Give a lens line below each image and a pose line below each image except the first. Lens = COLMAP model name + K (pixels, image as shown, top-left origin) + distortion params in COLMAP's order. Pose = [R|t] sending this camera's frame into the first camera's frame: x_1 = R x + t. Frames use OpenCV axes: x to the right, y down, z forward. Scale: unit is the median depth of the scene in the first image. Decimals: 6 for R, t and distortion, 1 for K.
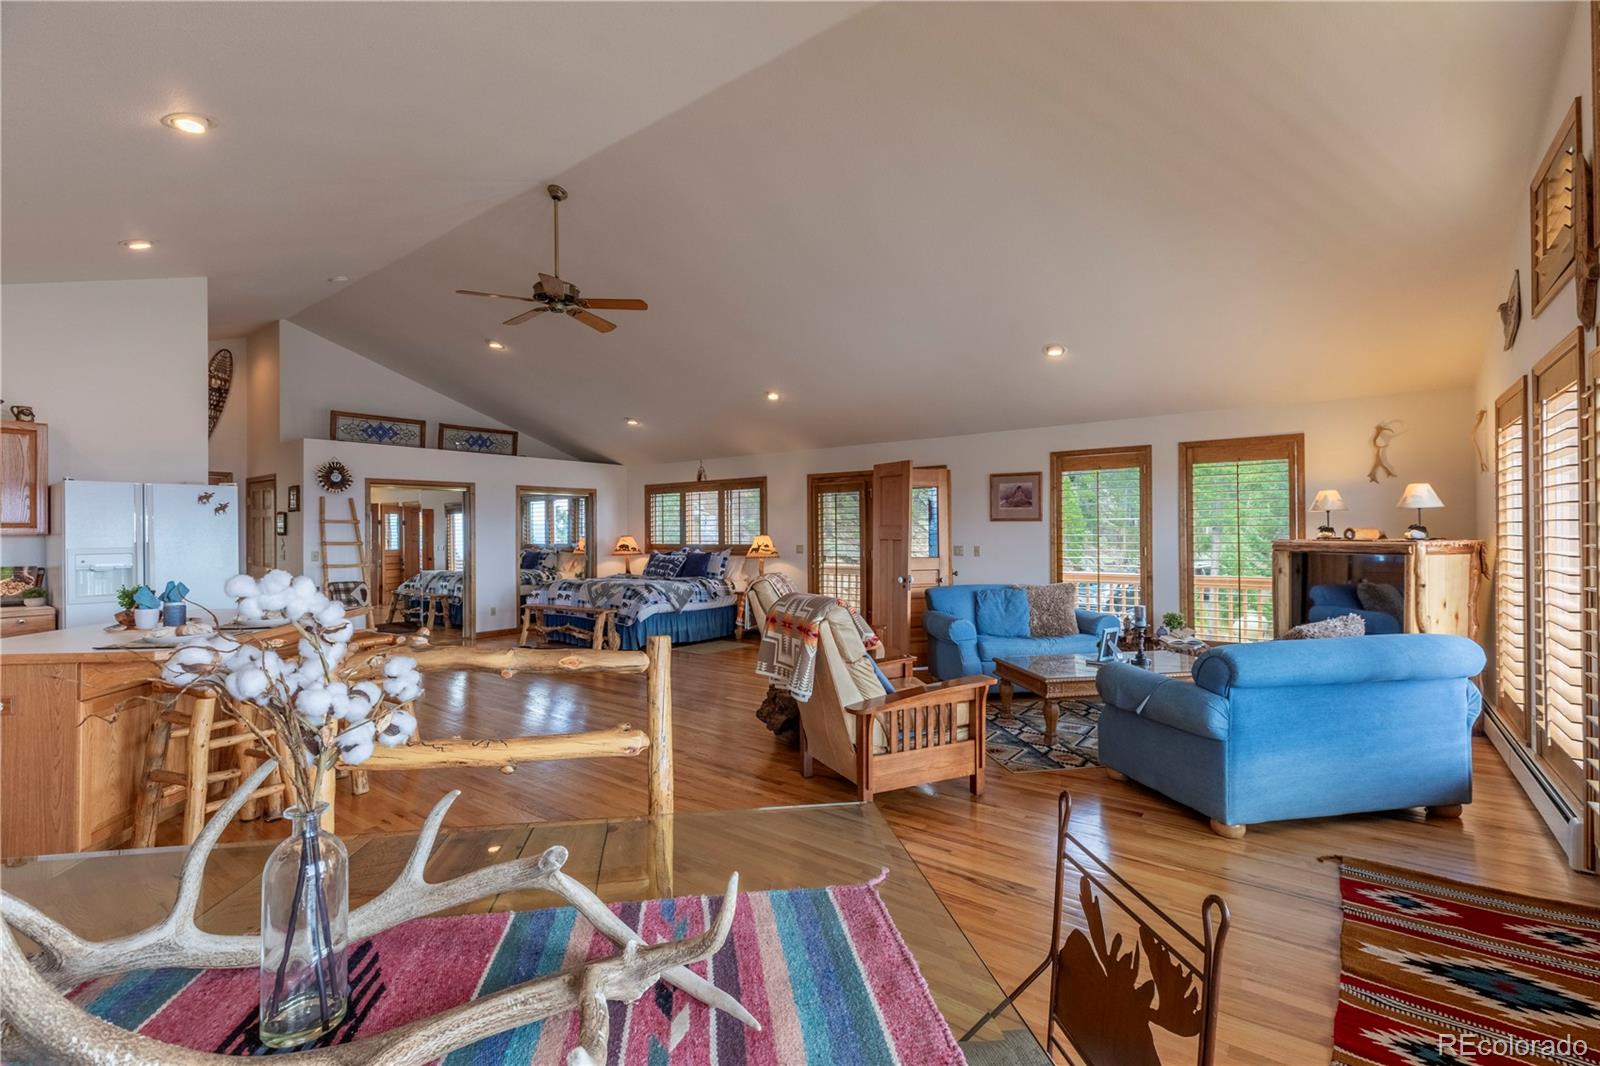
lens RADIAL K [[711.6, 0, 799.9], [0, 711.6, 528.3], [0, 0, 1]] dist [0.000321, 0.000769]
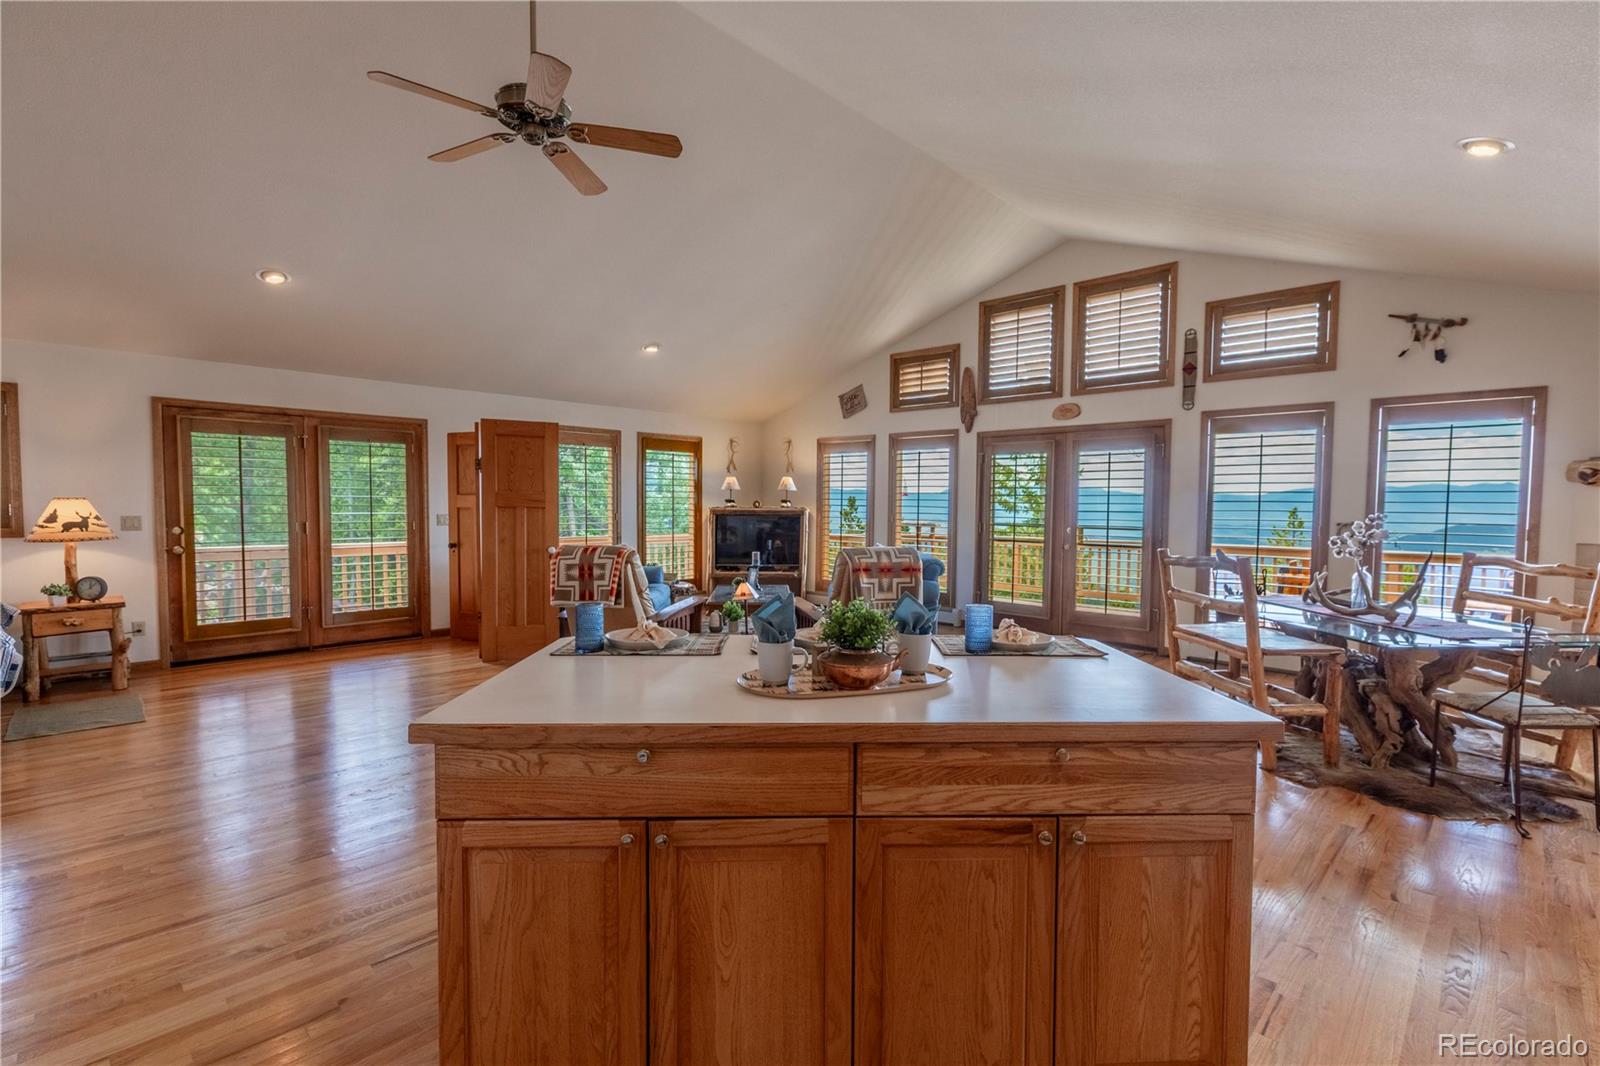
lens RADIAL K [[739.9, 0, 819.8], [0, 739.9, 535.1], [0, 0, 1]] dist [0.002596, 0.000052]
pose [[0.095722, -0.035486, 0.994775, -0.613389], [-0.015963, 0.999181, 0.037180, 0.008625], [-0.995280, -0.019438, 0.095078, 0.427831]]
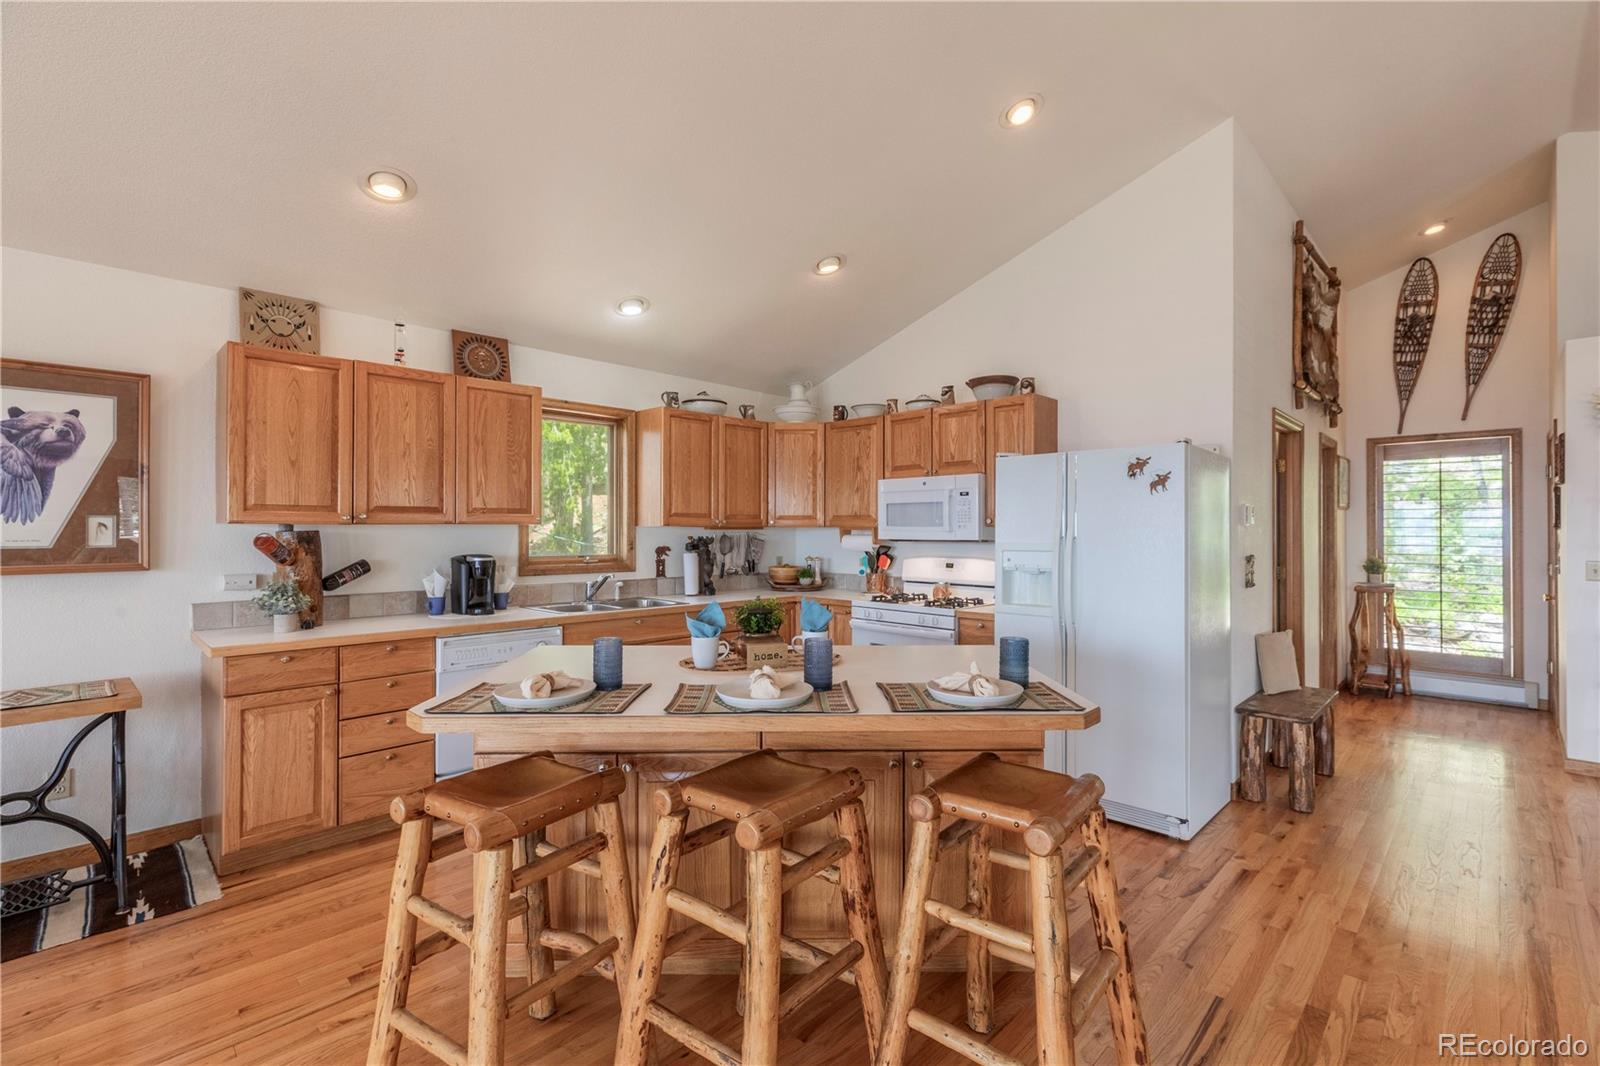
lens RADIAL K [[714.2, 0, 805.6], [0, 714.2, 527.4], [0, 0, 1]] dist [0.003930, 0.000233]
pose [[-0.113790, 0.002989, -0.993500, -0.111938], [0.004898, 0.999985, 0.002448, 0.004726], [0.993493, -0.004588, -0.113803, 0.488799]]
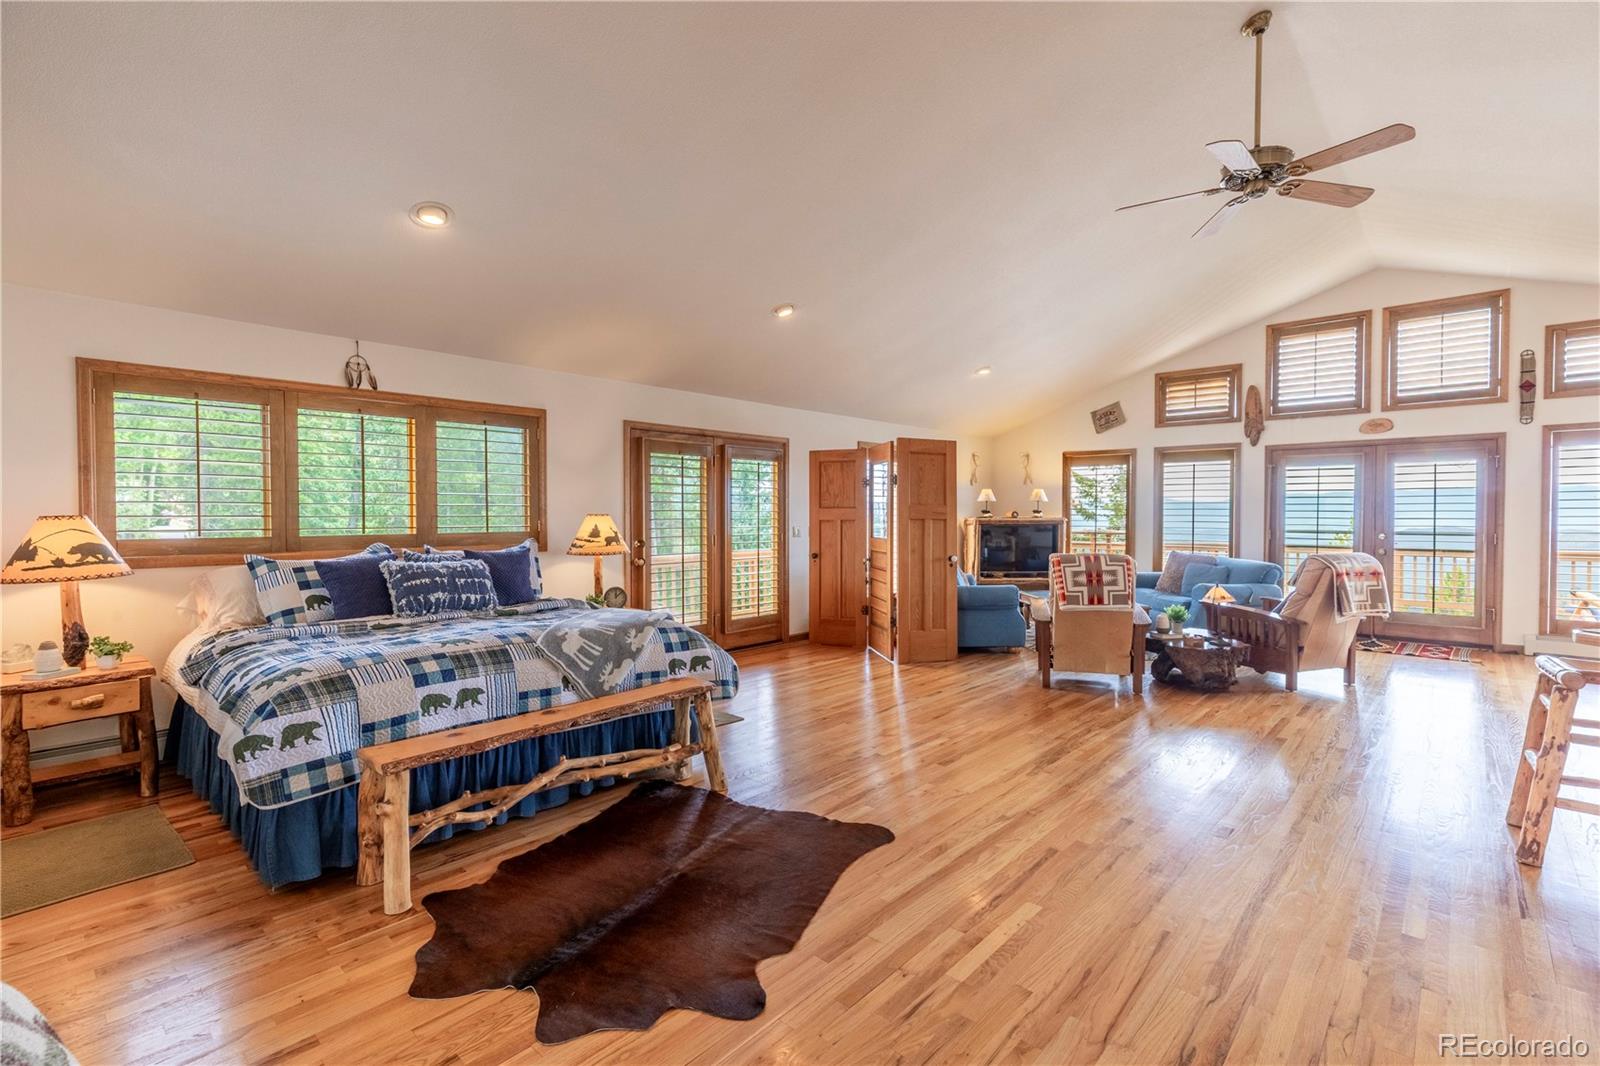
lens RADIAL K [[721.5, 0, 799.9], [0, 721.5, 527.1], [0, 0, 1]] dist [0.002700, 0.000225]
pose [[0.088637, -0.012609, 0.995984, -0.692185], [-0.007138, 0.999886, 0.013294, 0.012056], [-0.996038, -0.008288, 0.088537, 0.869556]]
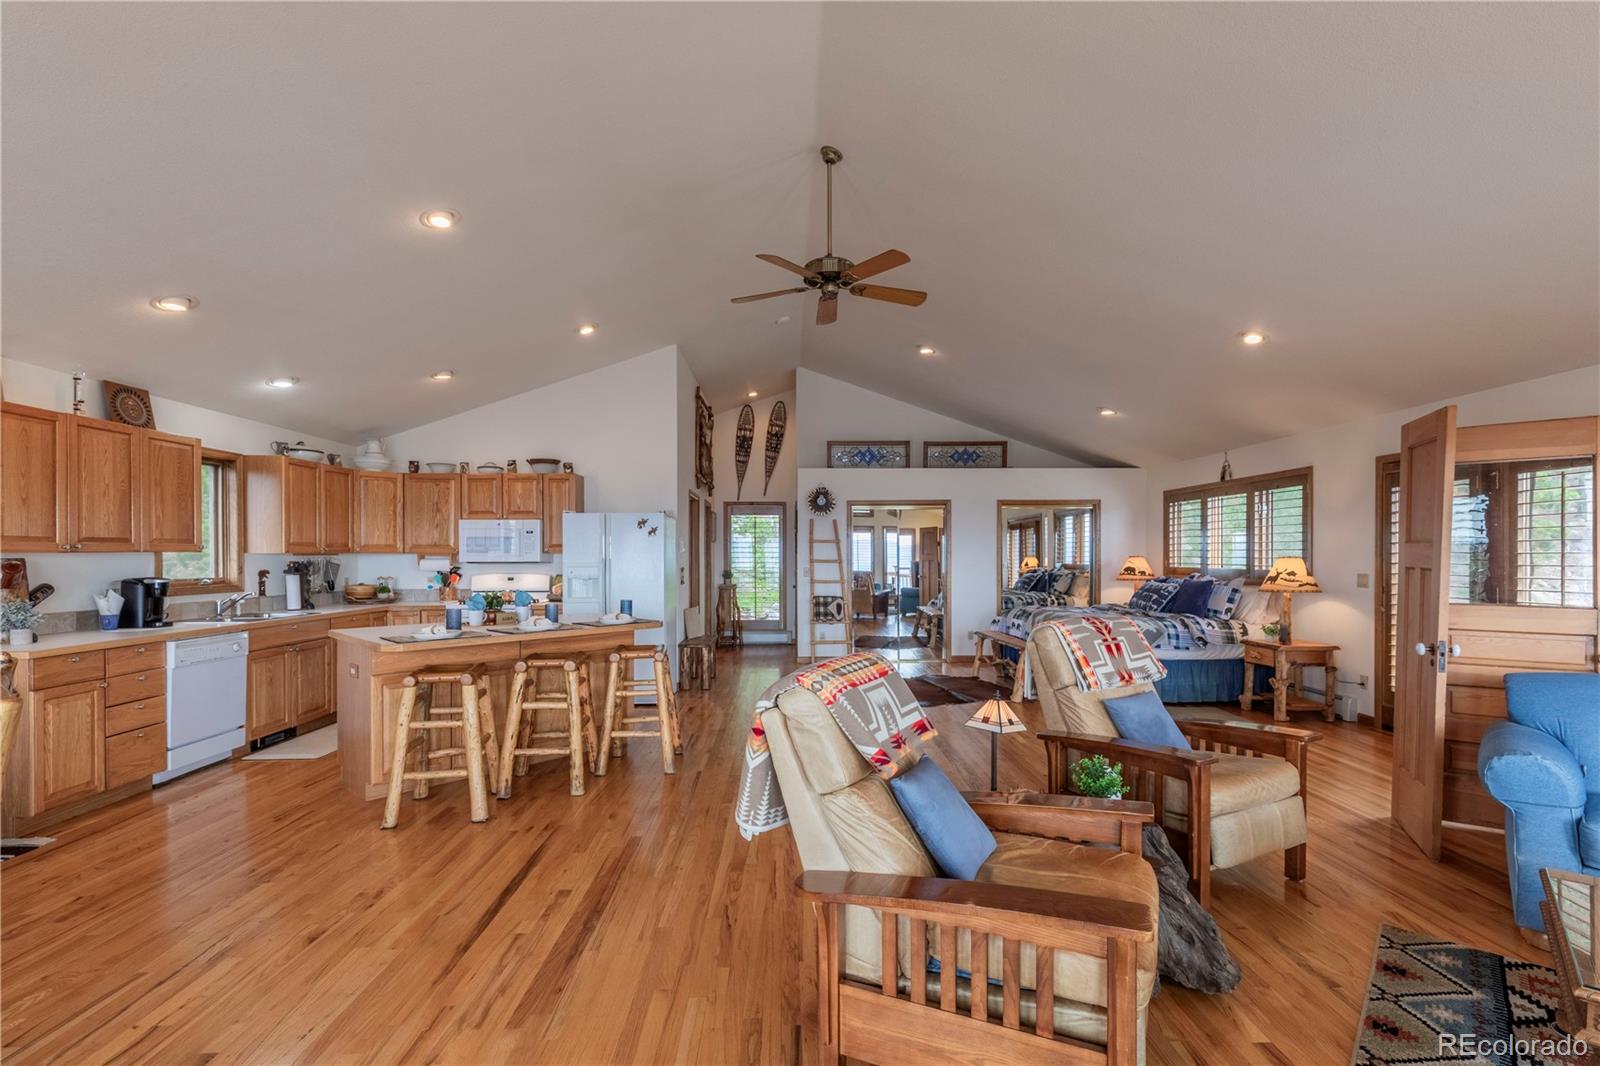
lens RADIAL K [[725.9, 0, 808.4], [0, 725.9, 557.6], [0, 0, 1]] dist [0.006572, -0.000500]
pose [[0.633719, 0.009349, -0.773507, 0.203270], [0.001825, 0.999906, 0.013581, 0.000459], [0.773561, -0.010018, 0.633642, 0.264128]]
